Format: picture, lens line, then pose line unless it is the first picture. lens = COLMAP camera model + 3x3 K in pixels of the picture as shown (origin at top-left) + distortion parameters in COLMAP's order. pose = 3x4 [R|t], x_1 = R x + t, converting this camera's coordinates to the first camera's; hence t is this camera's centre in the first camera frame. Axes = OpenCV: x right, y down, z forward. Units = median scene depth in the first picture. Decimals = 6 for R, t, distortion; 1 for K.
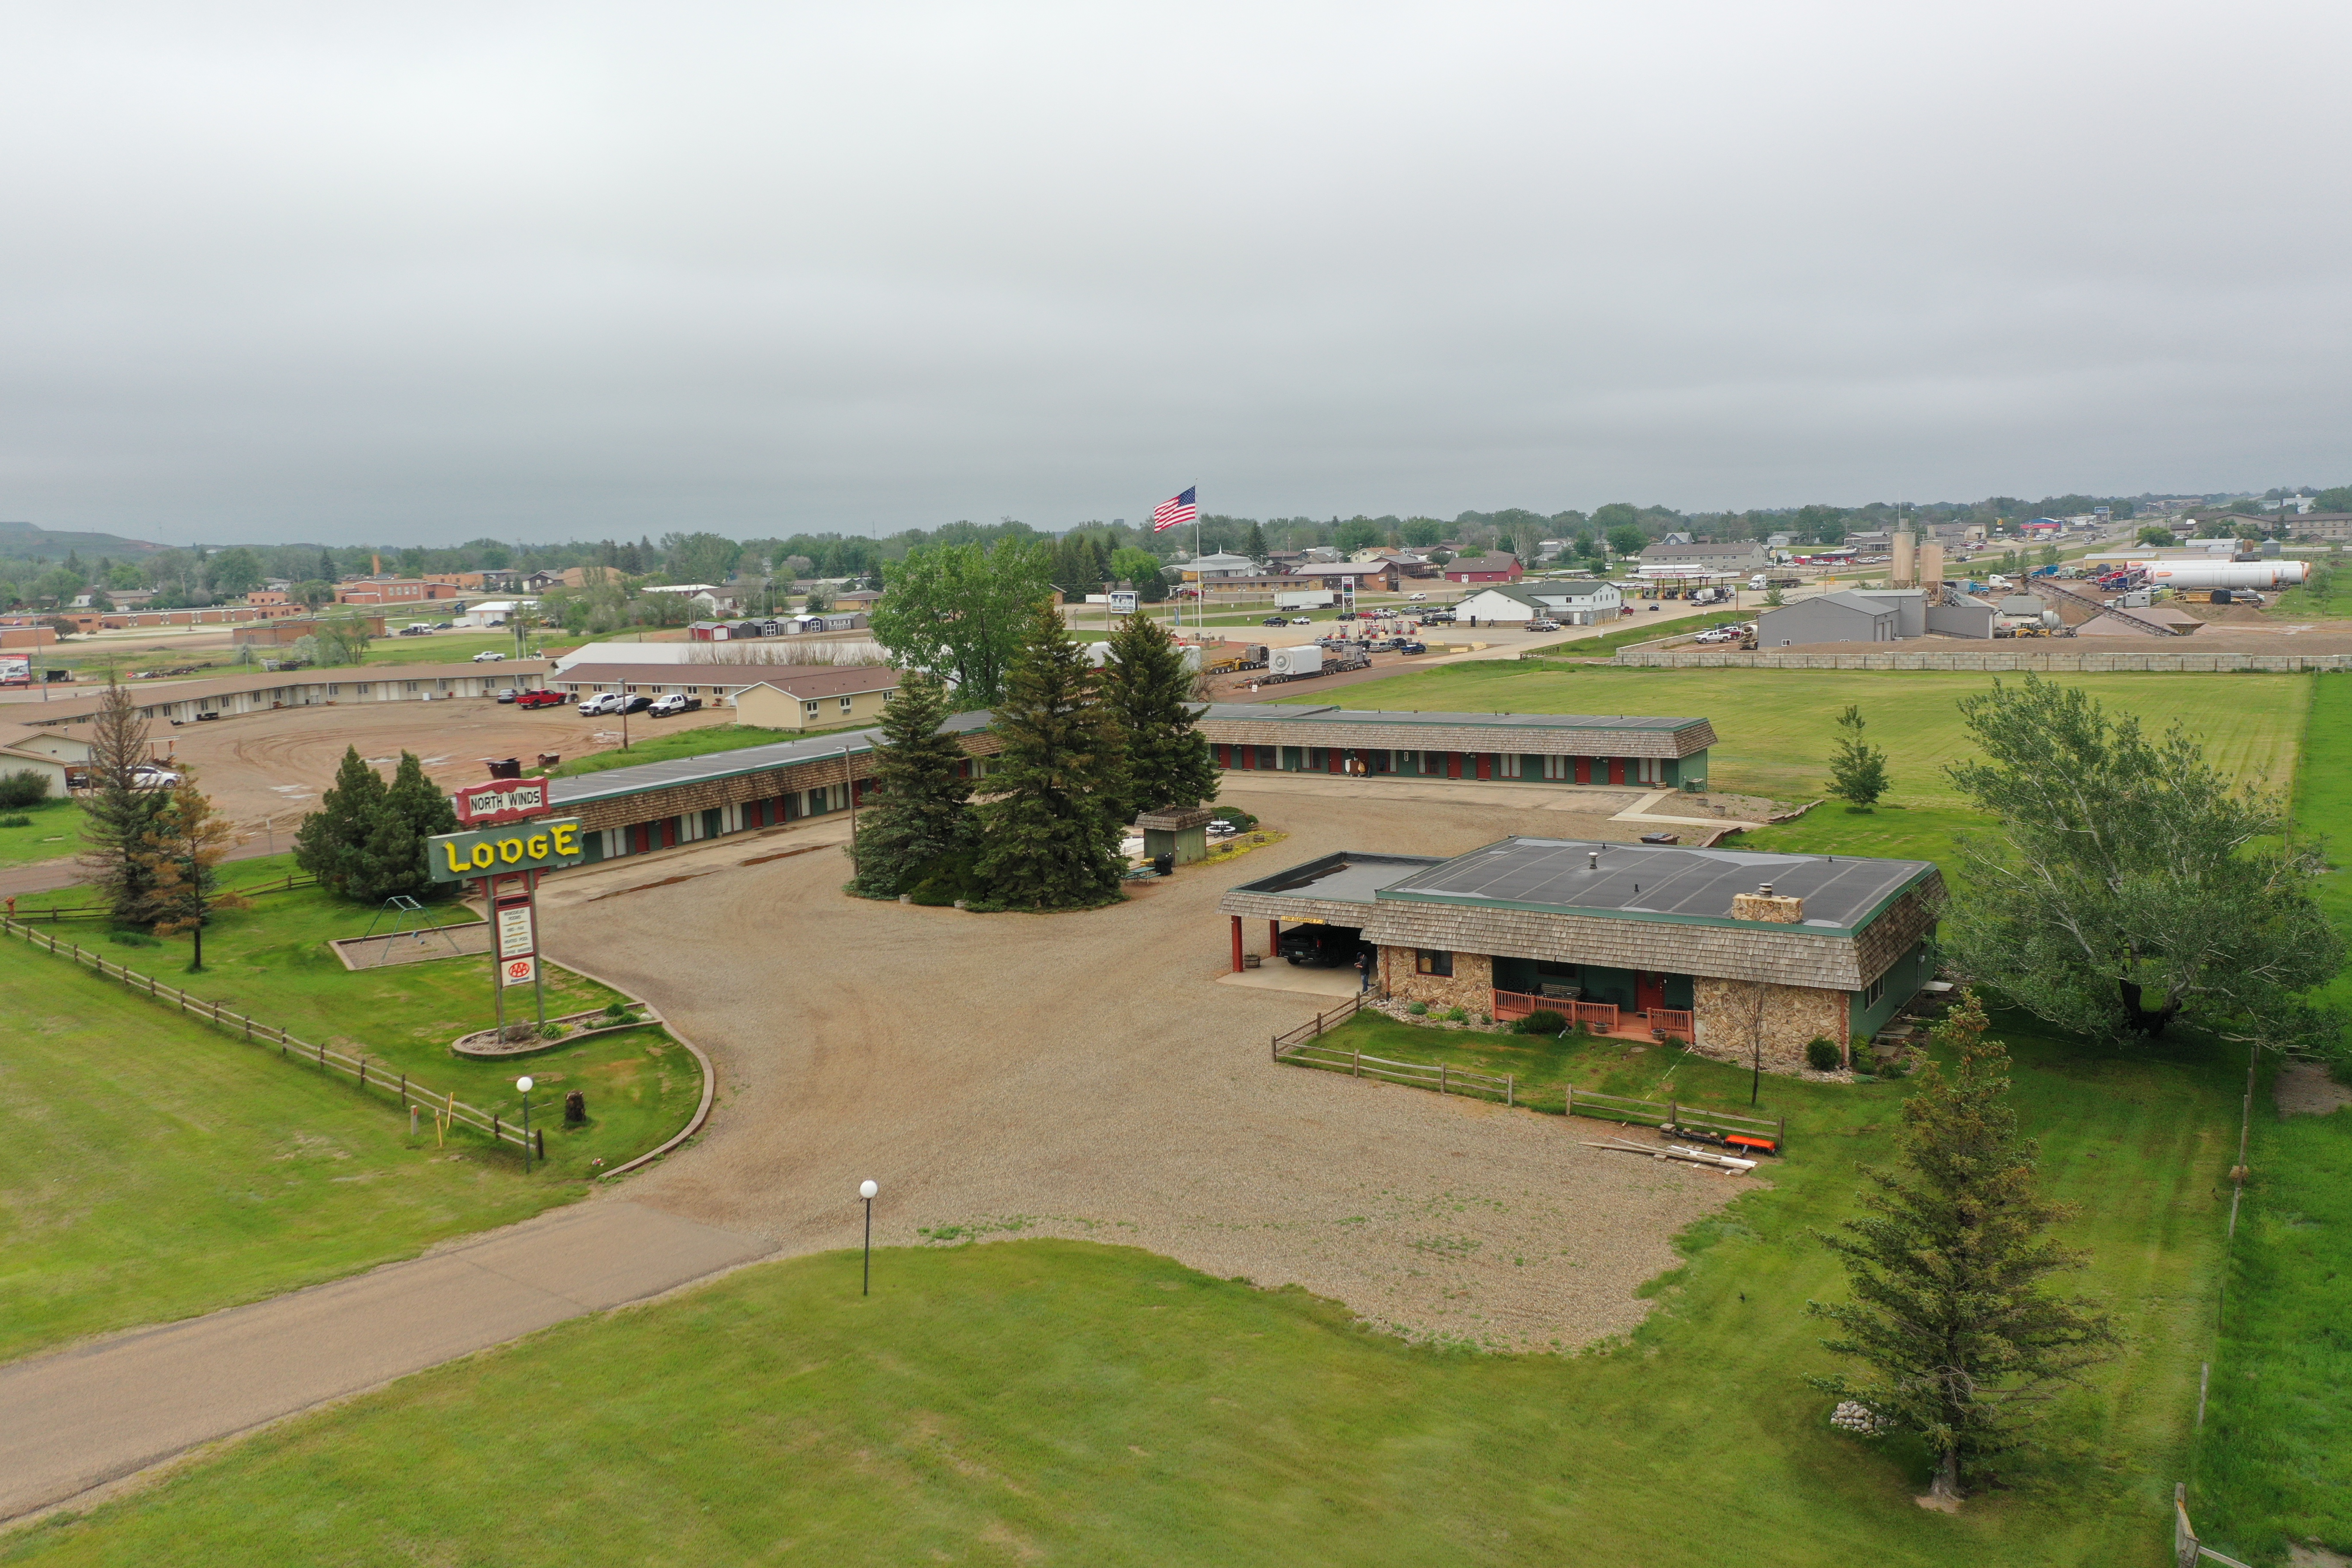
lens RADIAL K [[1848.4, 0, 1171.3], [0, 1848.4, 778.4], [0, 0, 1]] dist [0.007763, 0.008080]
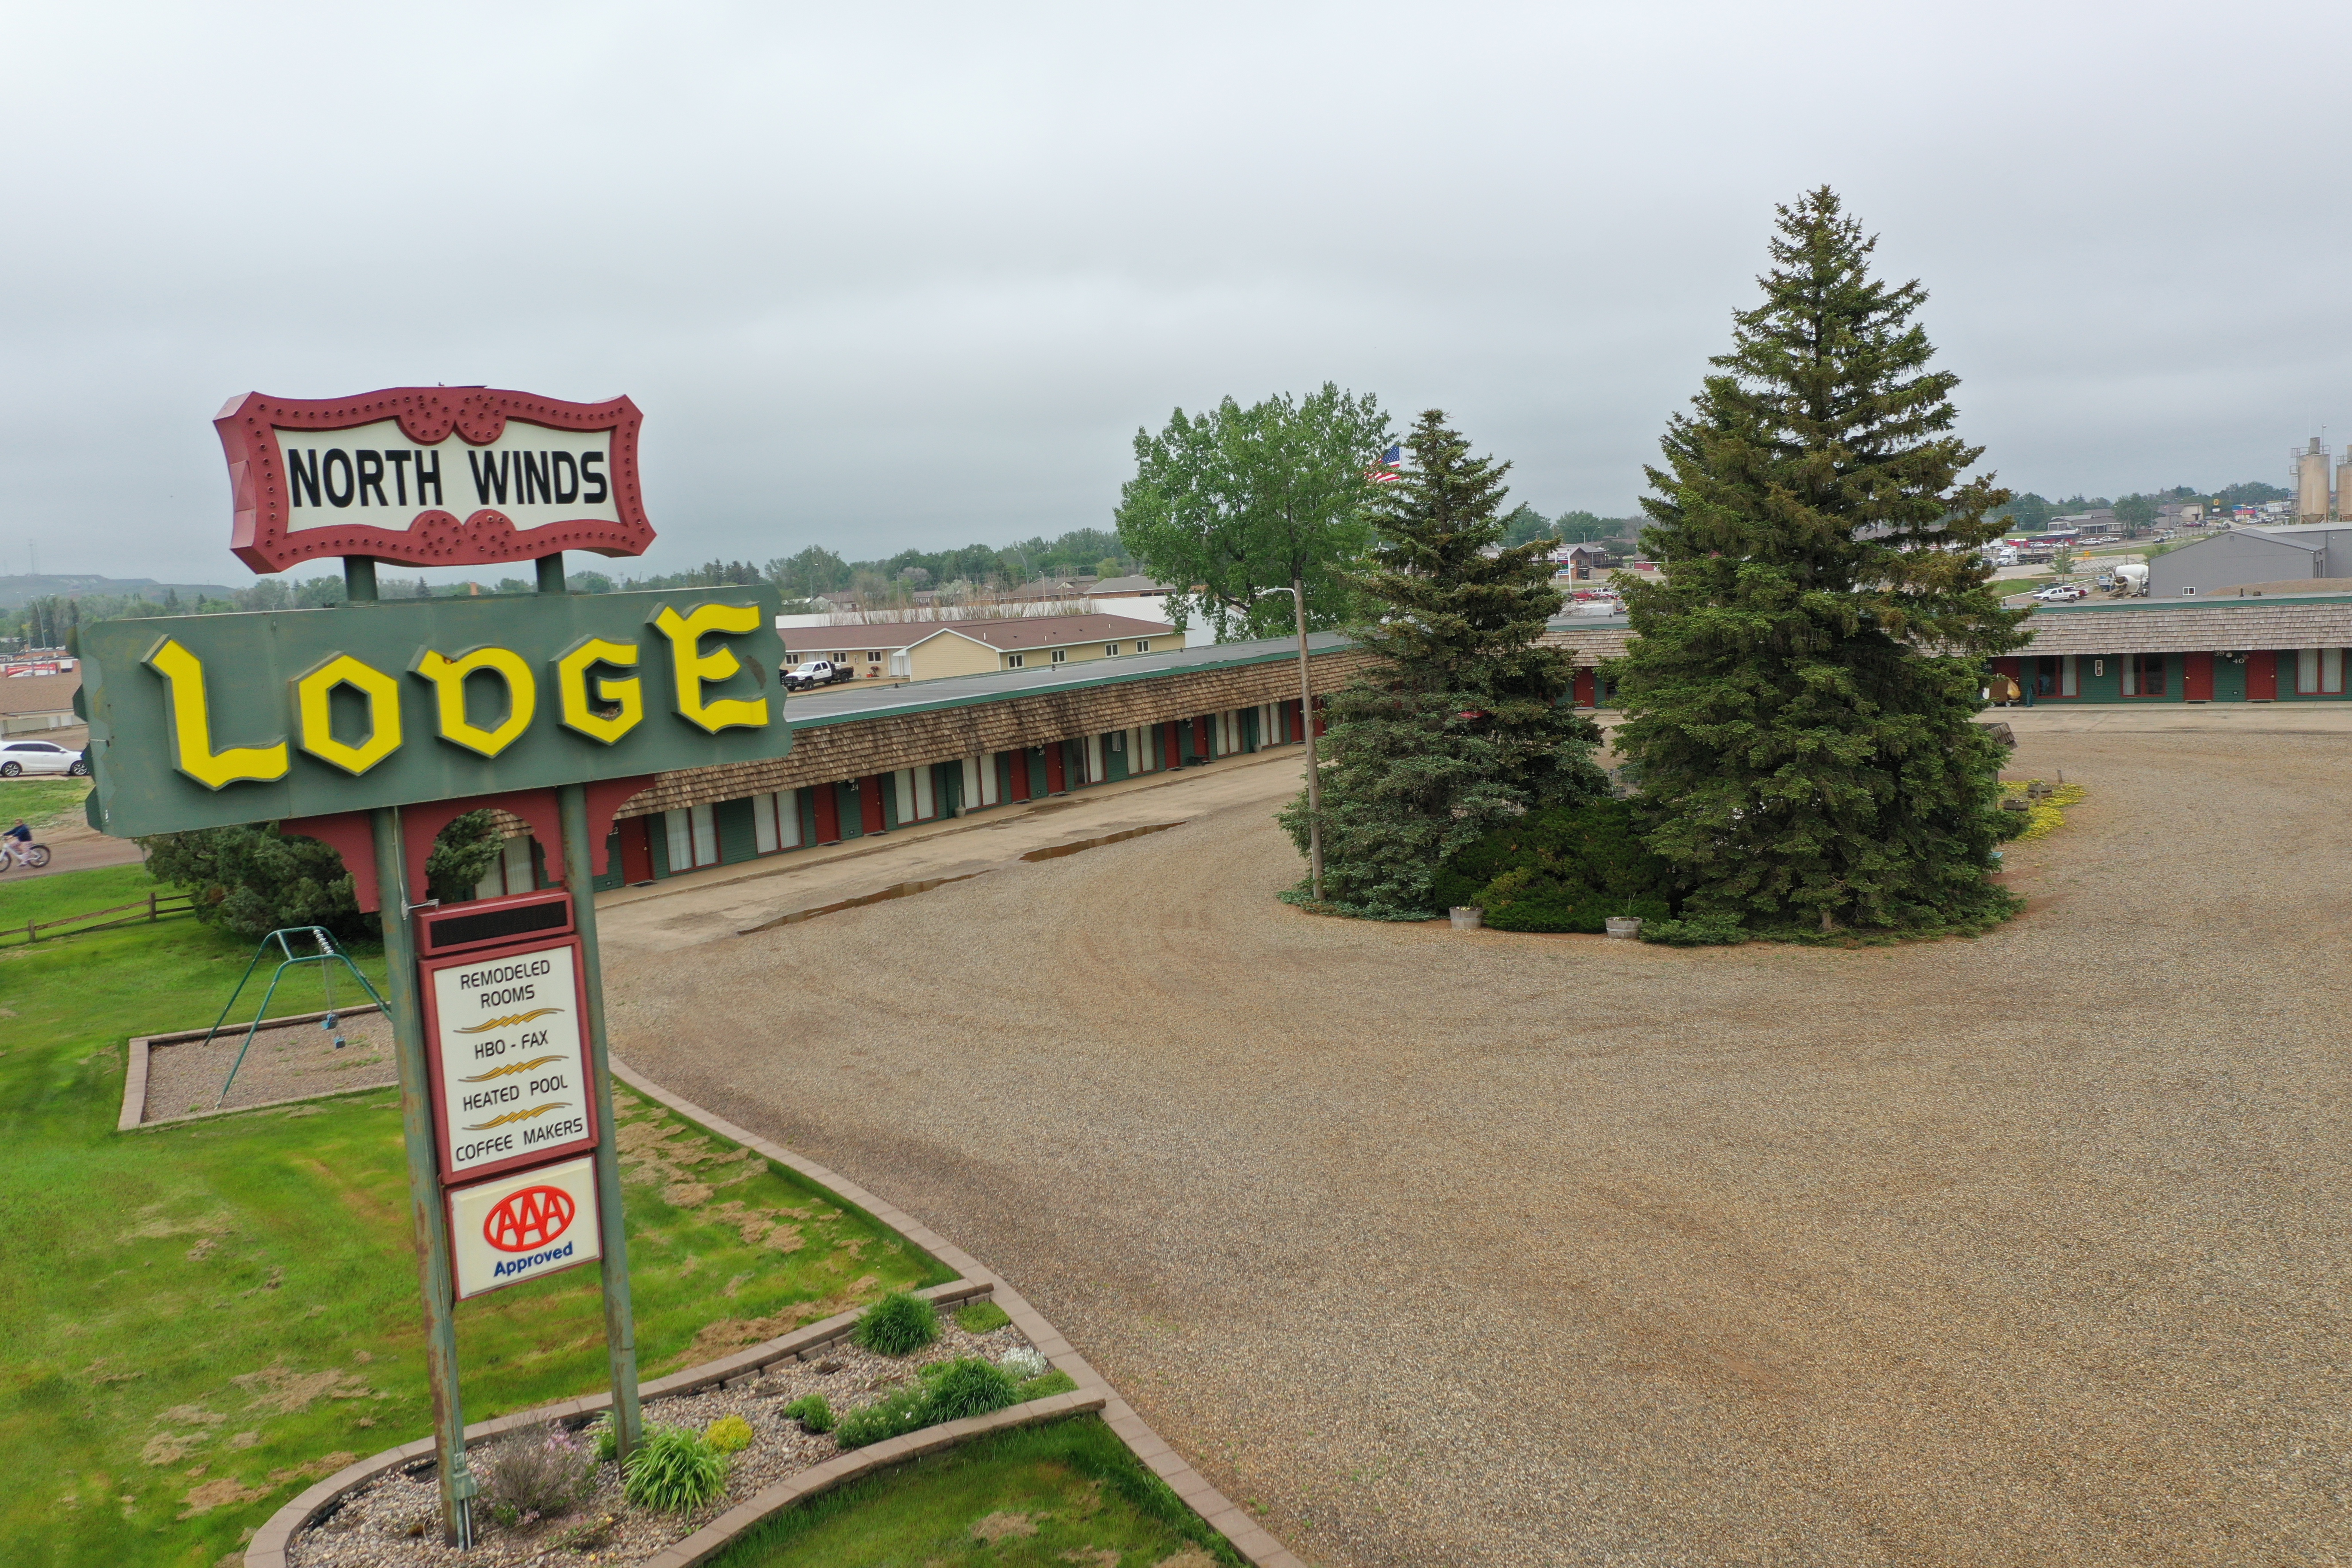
lens RADIAL K [[1848.4, 0, 1171.3], [0, 1848.4, 778.4], [0, 0, 1]] dist [0.007763, 0.008080]
pose [[0.998446, -0.020344, -0.051874, -0.193931], [0.019404, 0.999640, -0.018556, 0.040394], [0.052233, 0.017520, 0.998481, 0.577783]]
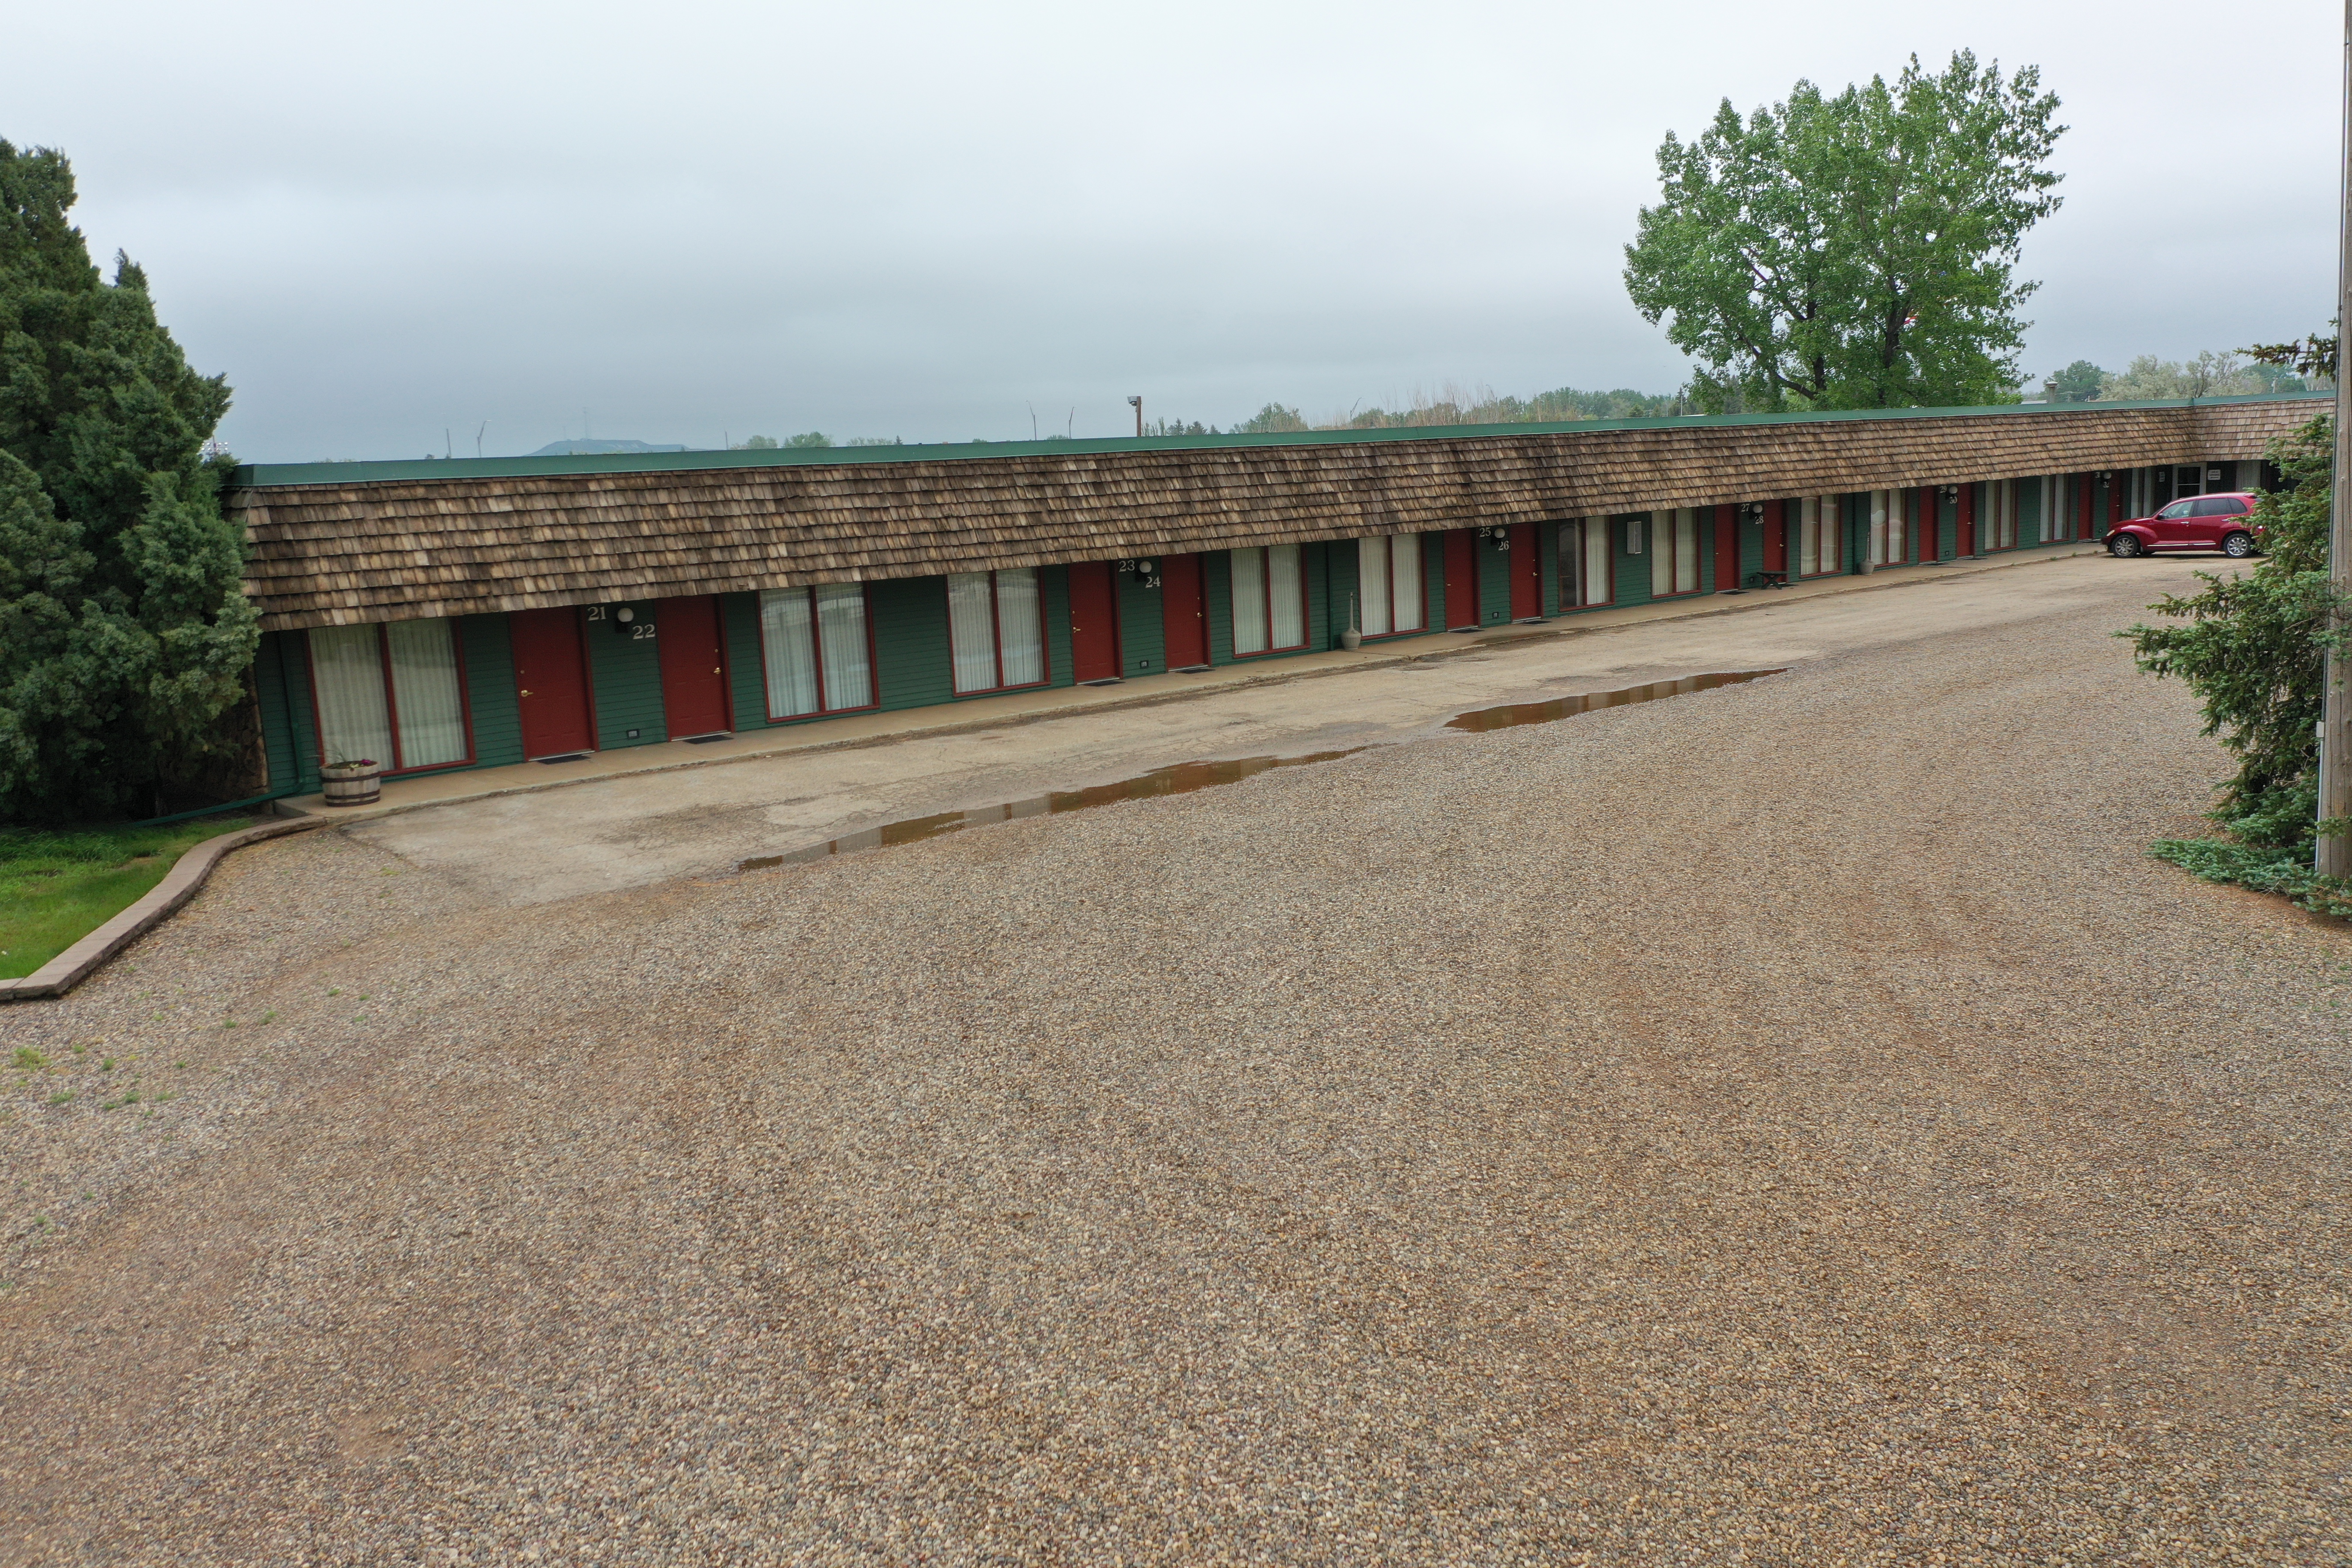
lens RADIAL K [[1848.4, 0, 1171.3], [0, 1848.4, 778.4], [0, 0, 1]] dist [0.007763, 0.008080]
pose [[0.955617, 0.035606, -0.292453, -0.230556], [-0.022511, 0.998593, 0.048019, 0.049757], [0.293751, -0.039304, 0.955073, 0.881655]]
